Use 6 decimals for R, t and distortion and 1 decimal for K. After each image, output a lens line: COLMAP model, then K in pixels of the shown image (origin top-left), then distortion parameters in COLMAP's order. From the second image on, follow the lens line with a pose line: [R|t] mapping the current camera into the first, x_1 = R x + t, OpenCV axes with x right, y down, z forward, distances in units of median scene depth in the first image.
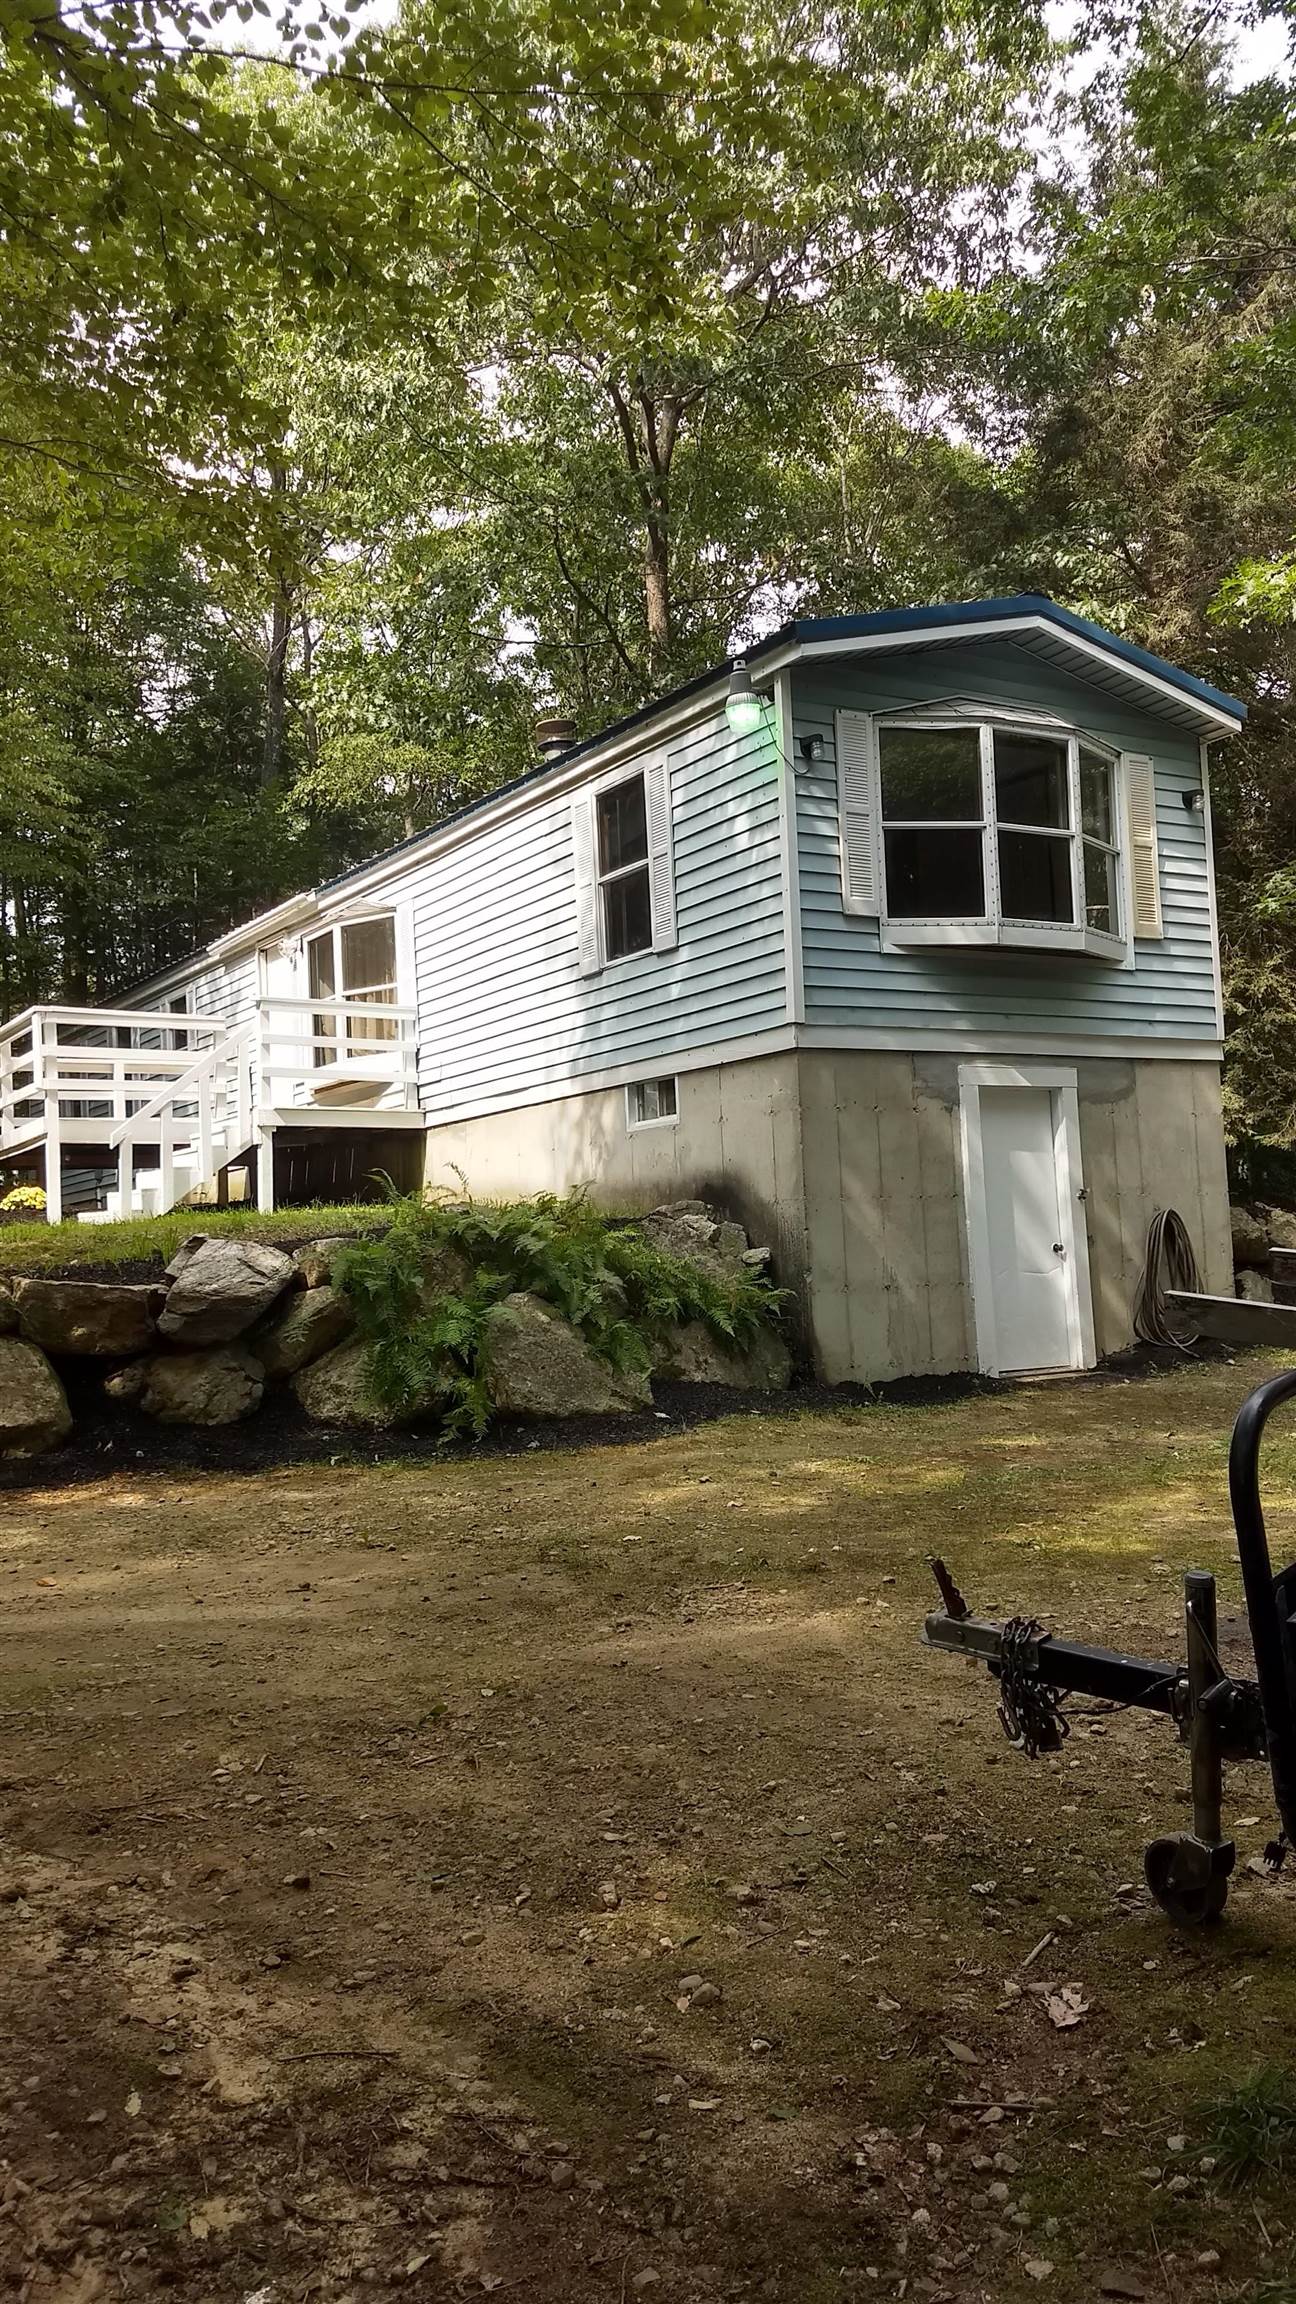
lens RADIAL K [[1762.3, 0, 648.0], [0, 1762.3, 1152.0], [0, 0, 1]] dist [0.229465, -0.404138]
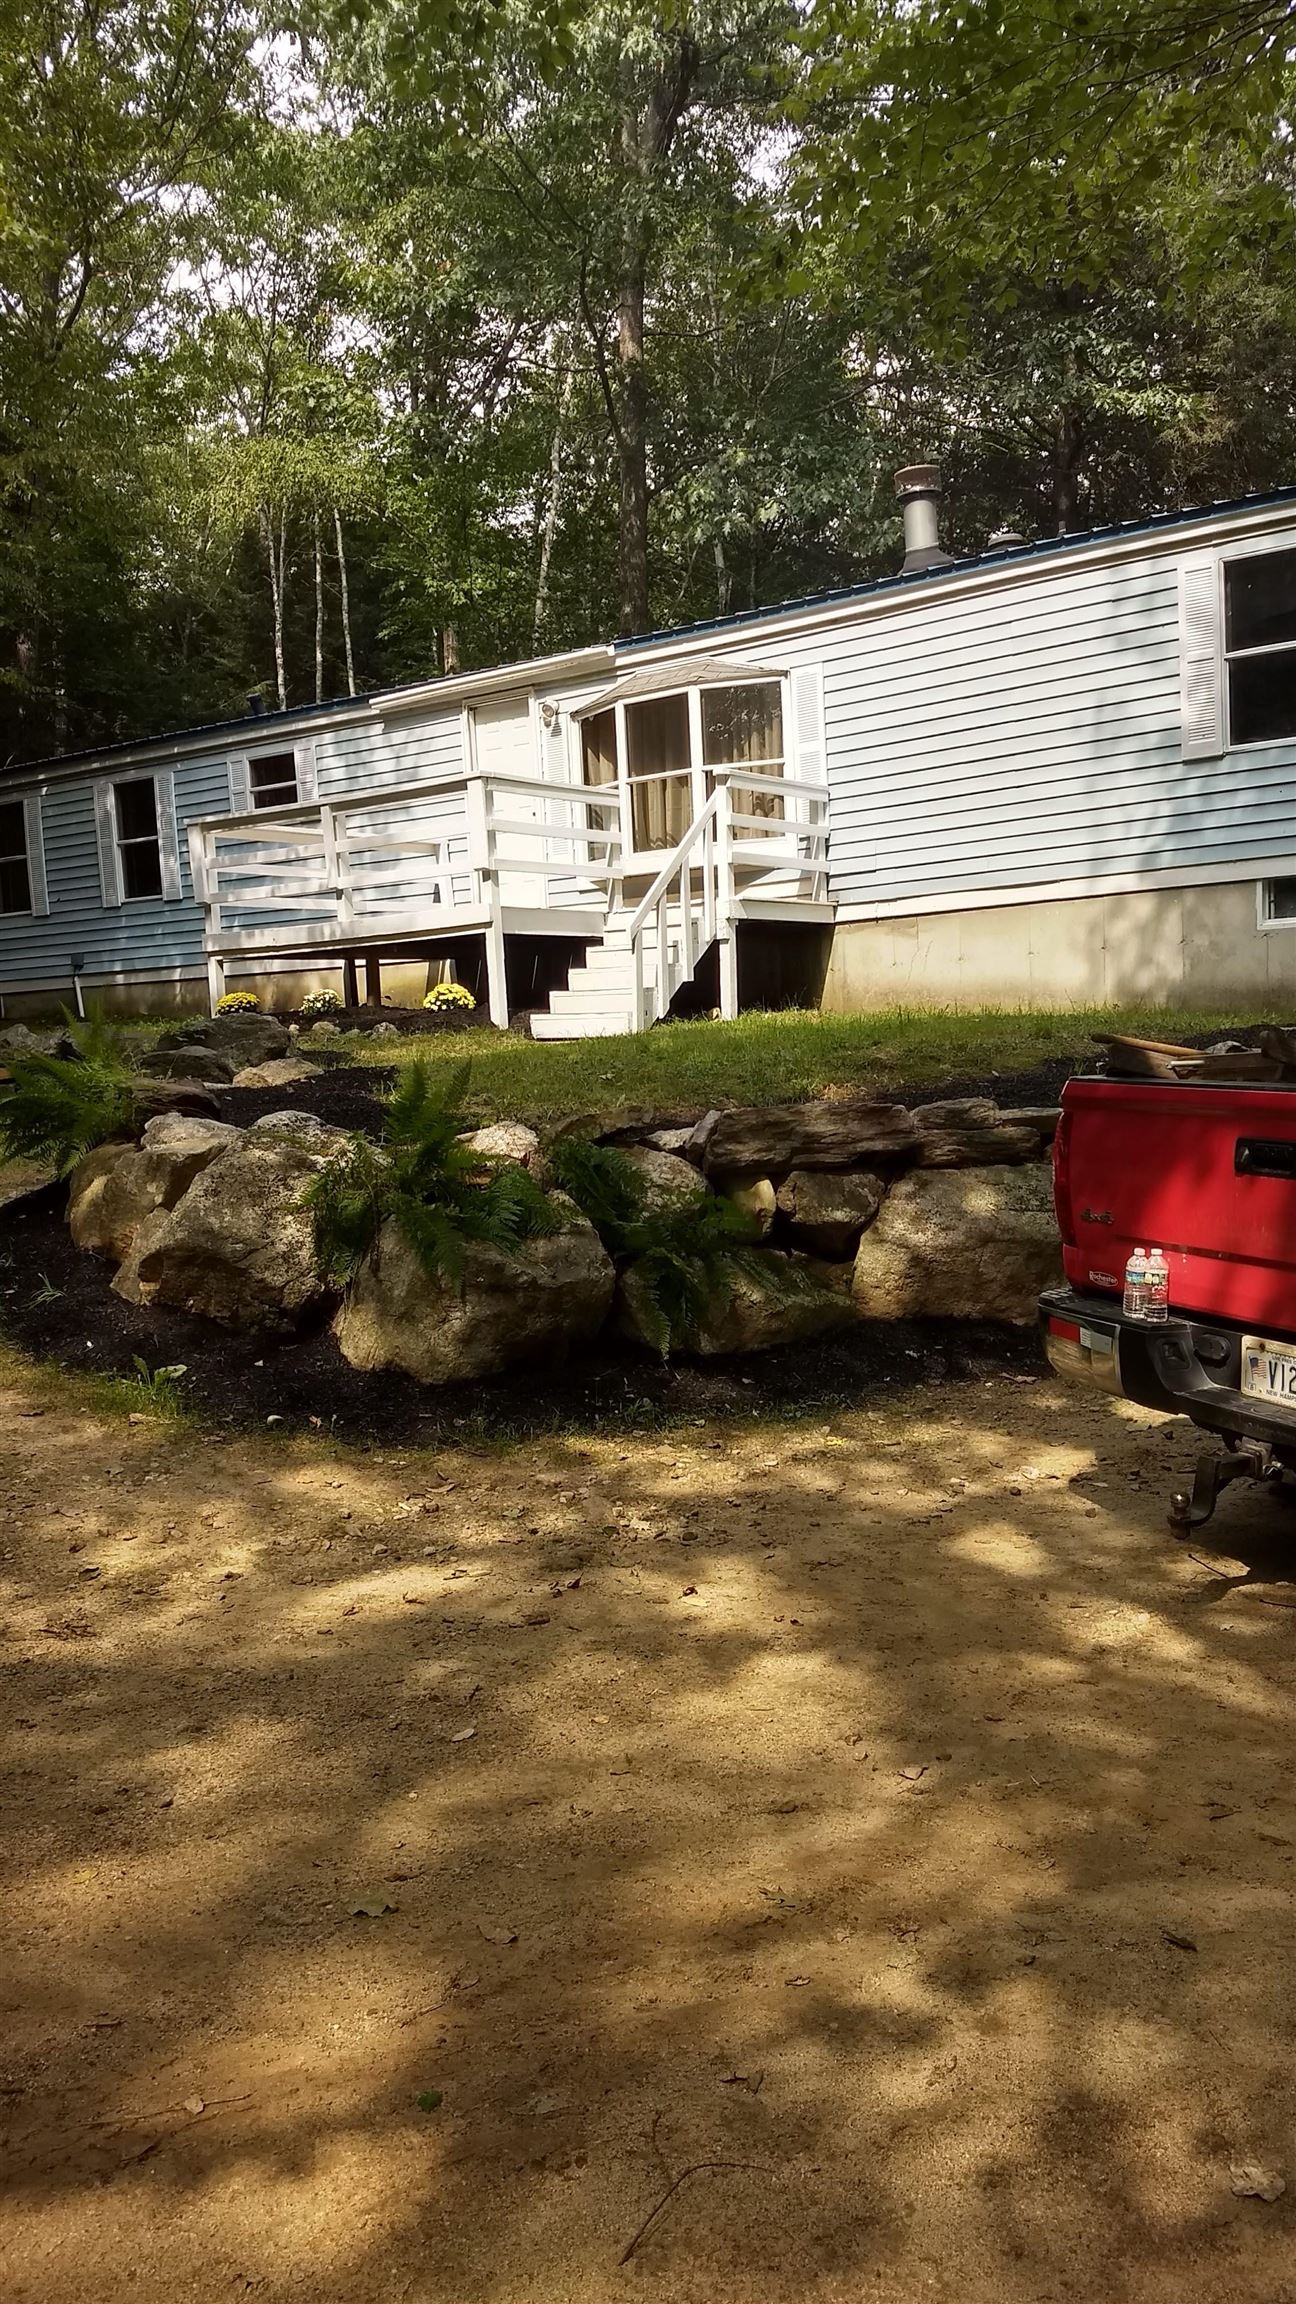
lens RADIAL K [[1762.3, 0, 648.0], [0, 1762.3, 1152.0], [0, 0, 1]] dist [0.229465, -0.404138]
pose [[0.932645, -0.023658, 0.360018, -0.630108], [-0.017730, 0.993637, 0.111227, 0.004078], [-0.360358, -0.110118, 0.926291, 0.195901]]
